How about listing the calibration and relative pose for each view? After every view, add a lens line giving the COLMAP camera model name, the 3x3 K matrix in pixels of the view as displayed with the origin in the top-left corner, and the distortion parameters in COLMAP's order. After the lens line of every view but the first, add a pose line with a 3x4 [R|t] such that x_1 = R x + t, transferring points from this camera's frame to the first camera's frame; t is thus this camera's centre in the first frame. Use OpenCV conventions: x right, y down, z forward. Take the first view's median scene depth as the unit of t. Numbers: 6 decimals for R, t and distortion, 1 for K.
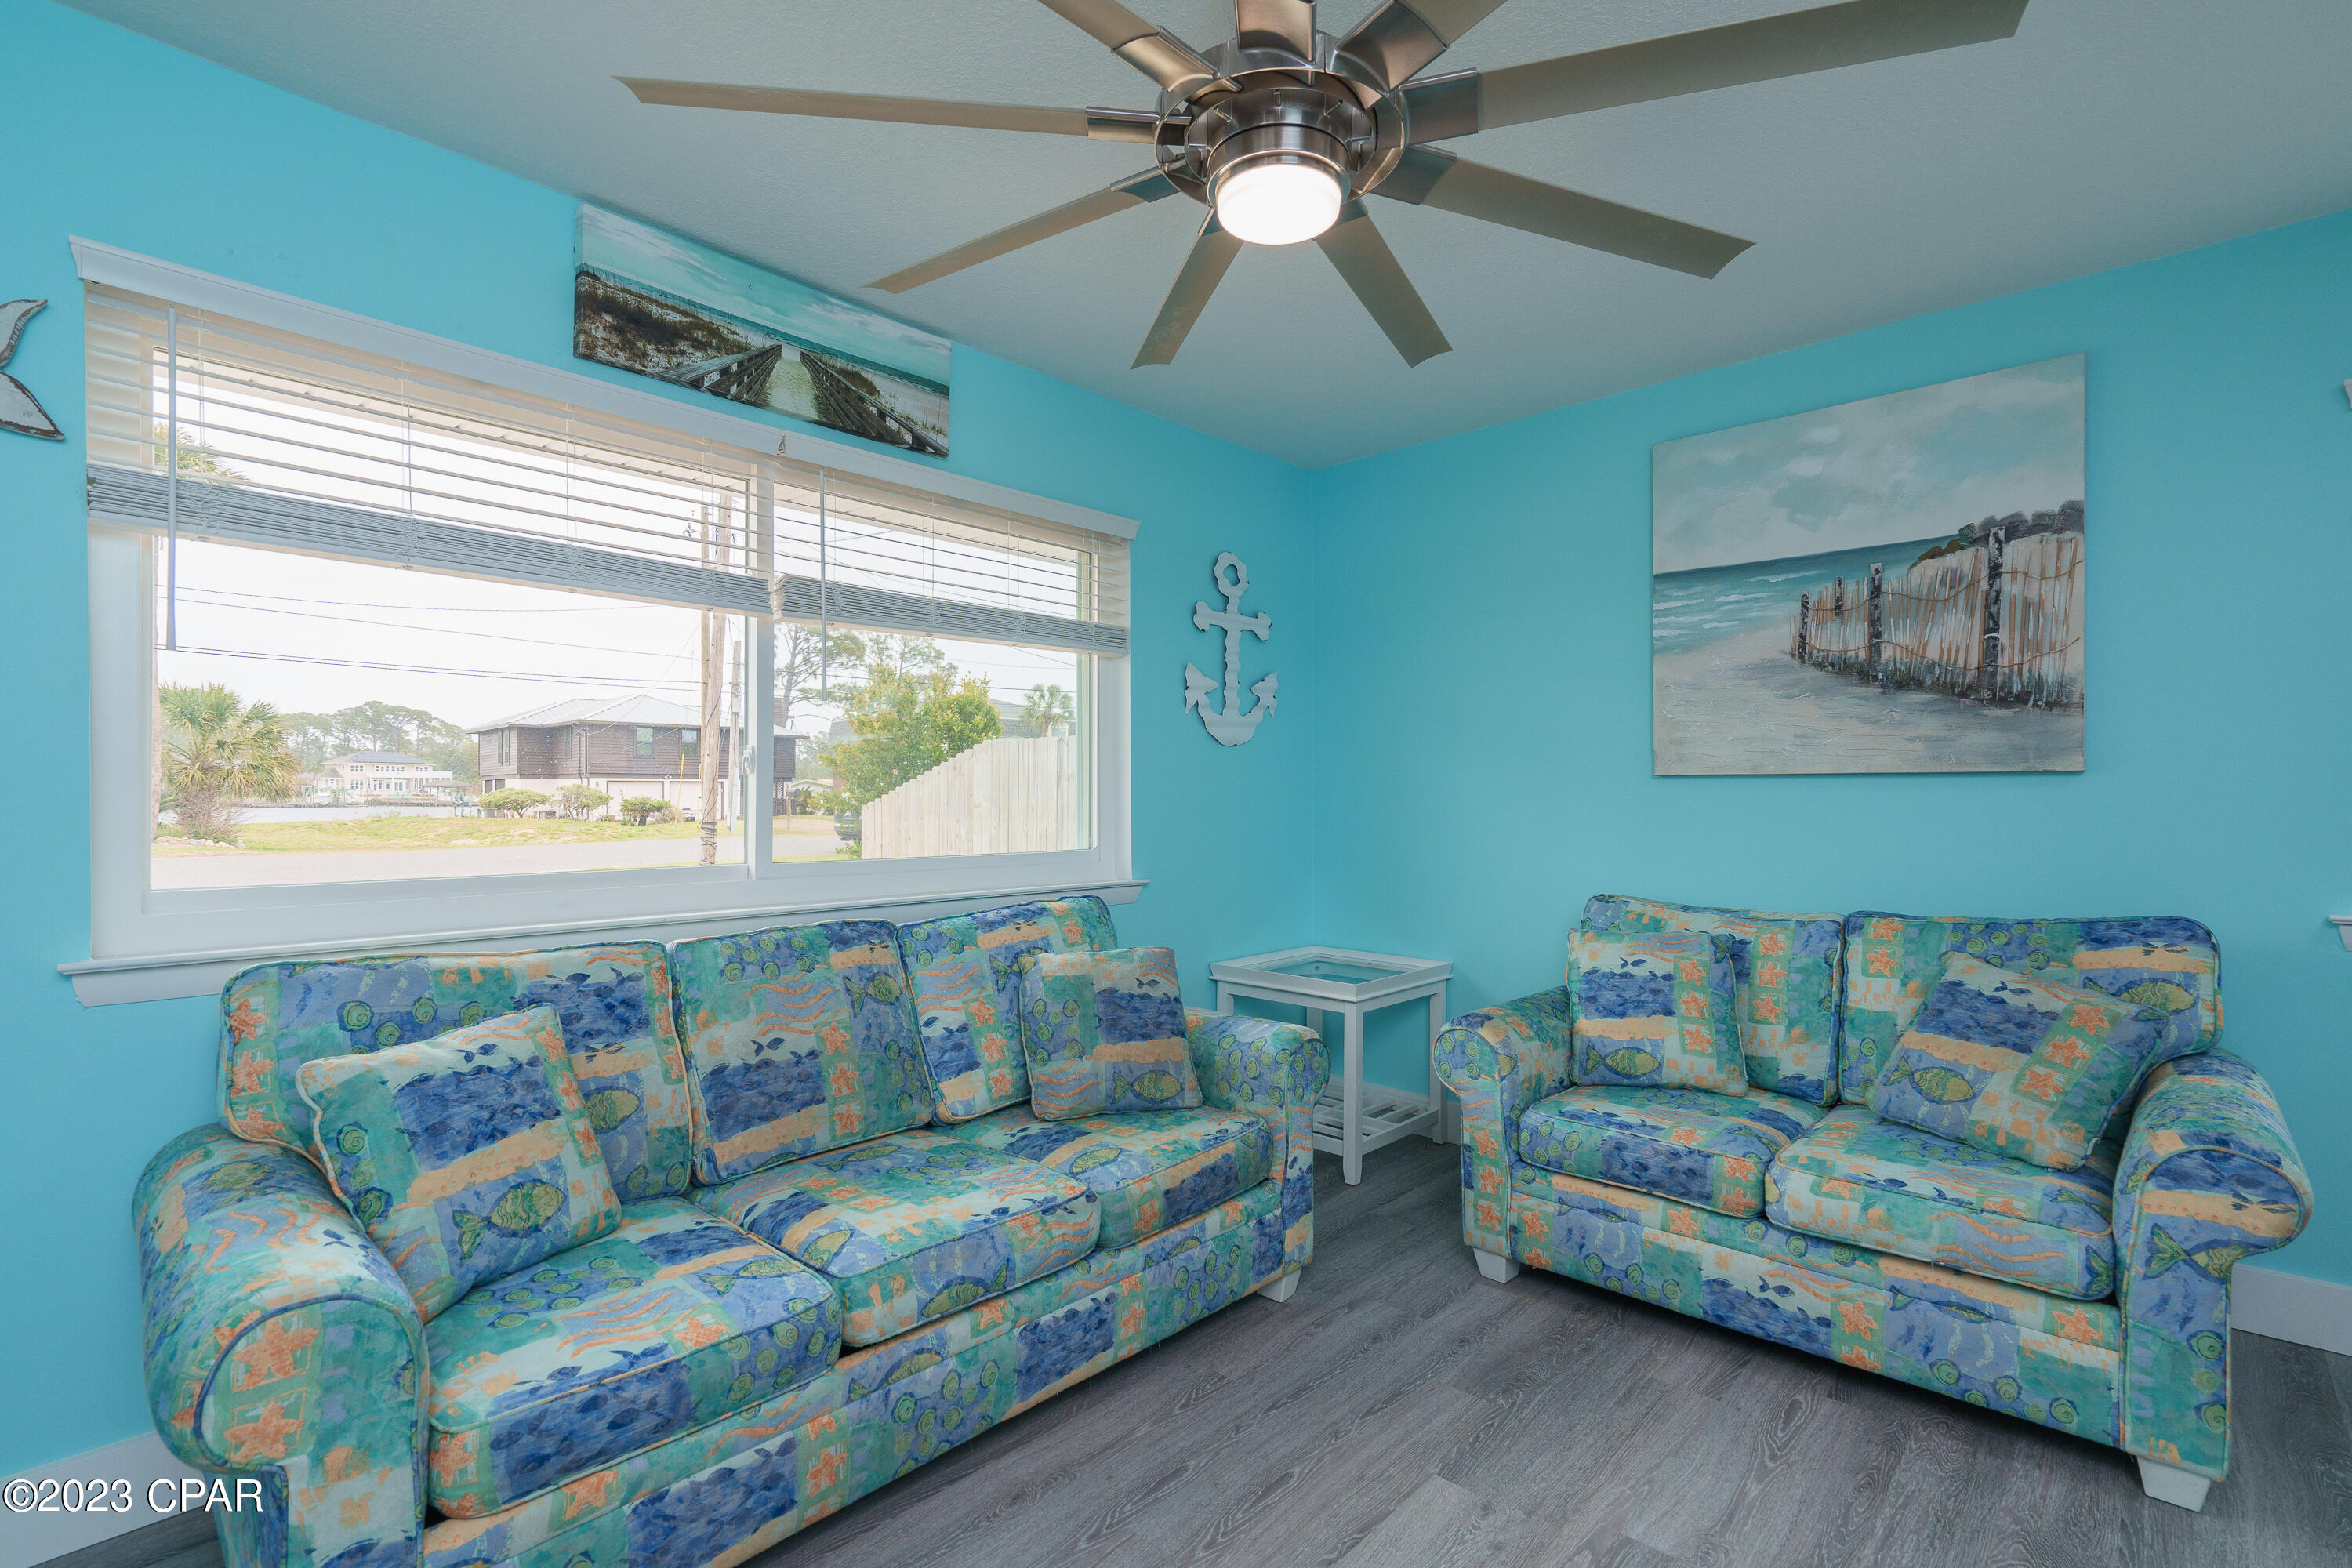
lens RADIAL K [[1074.8, 0, 1182.6], [0, 1074.8, 798.9], [0, 0, 1]] dist [-0.004390, 0.002747]
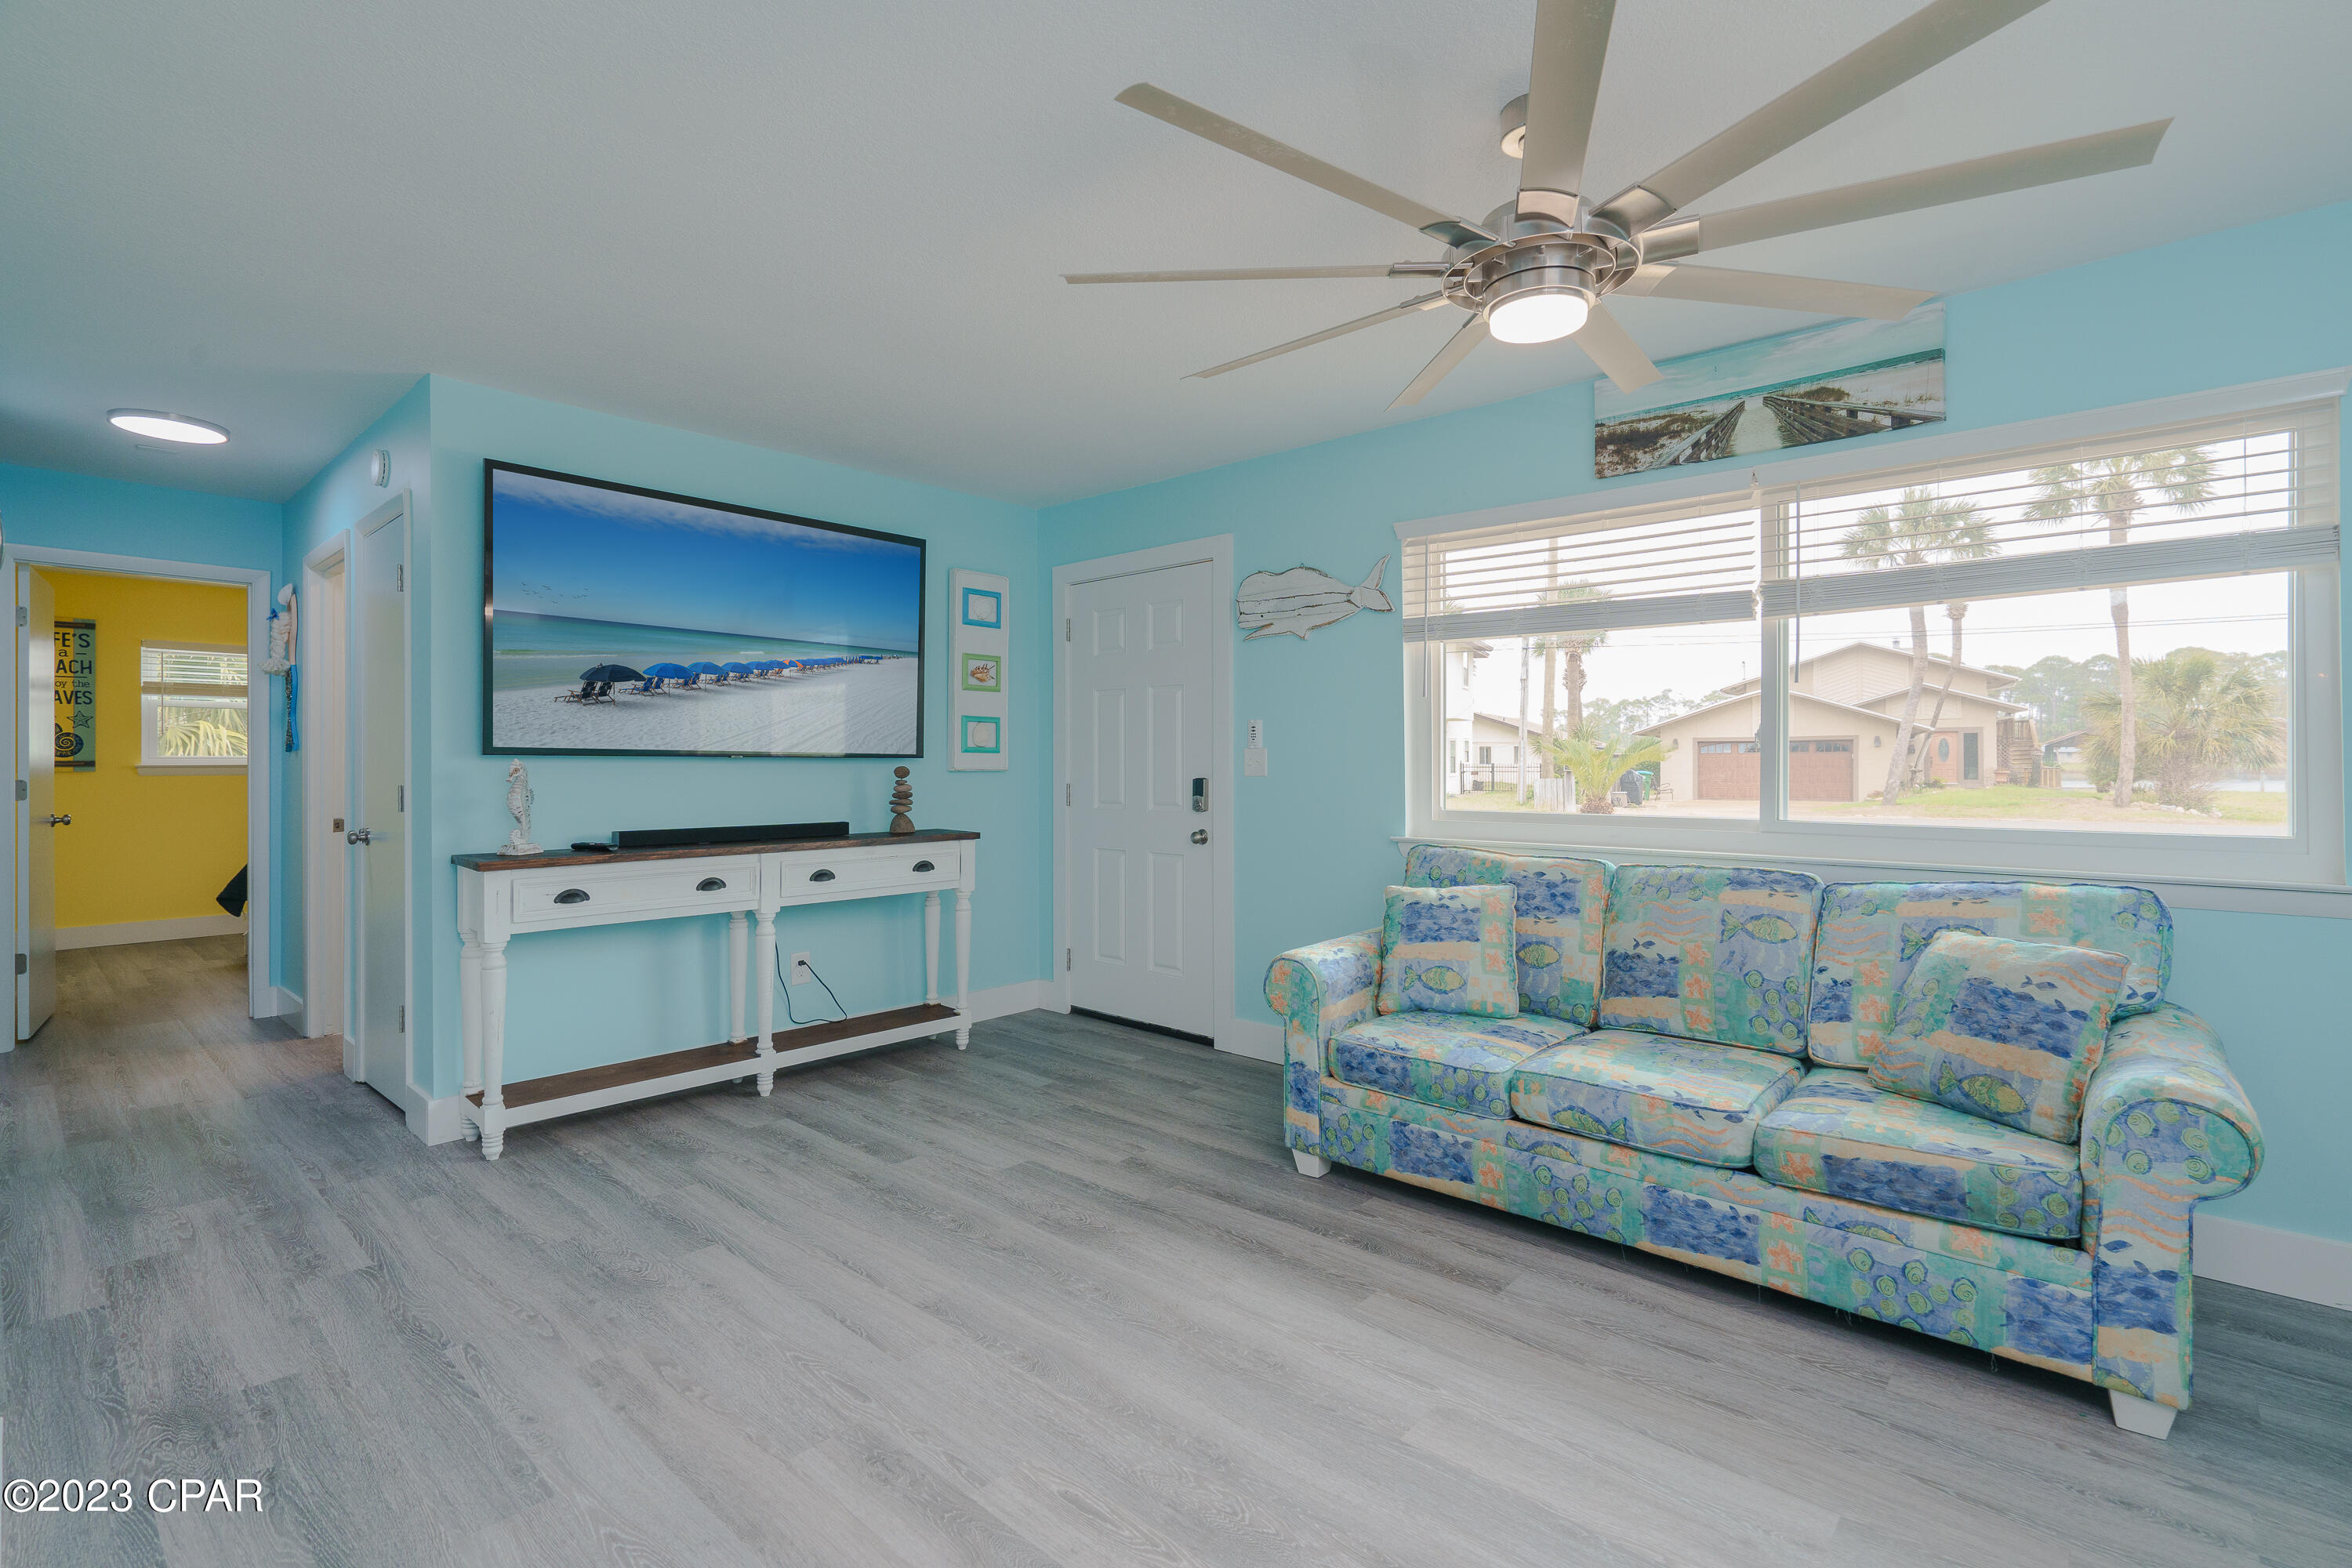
lens RADIAL K [[1074.8, 0, 1182.0], [0, 1074.8, 766.1], [0, 0, 1]] dist [-0.004390, 0.002747]
pose [[0.024739, 0.001434, -0.999693, 0.942774], [-0.001528, 0.999998, 0.001396, -0.001559], [0.999693, 0.001493, 0.024741, 0.355191]]
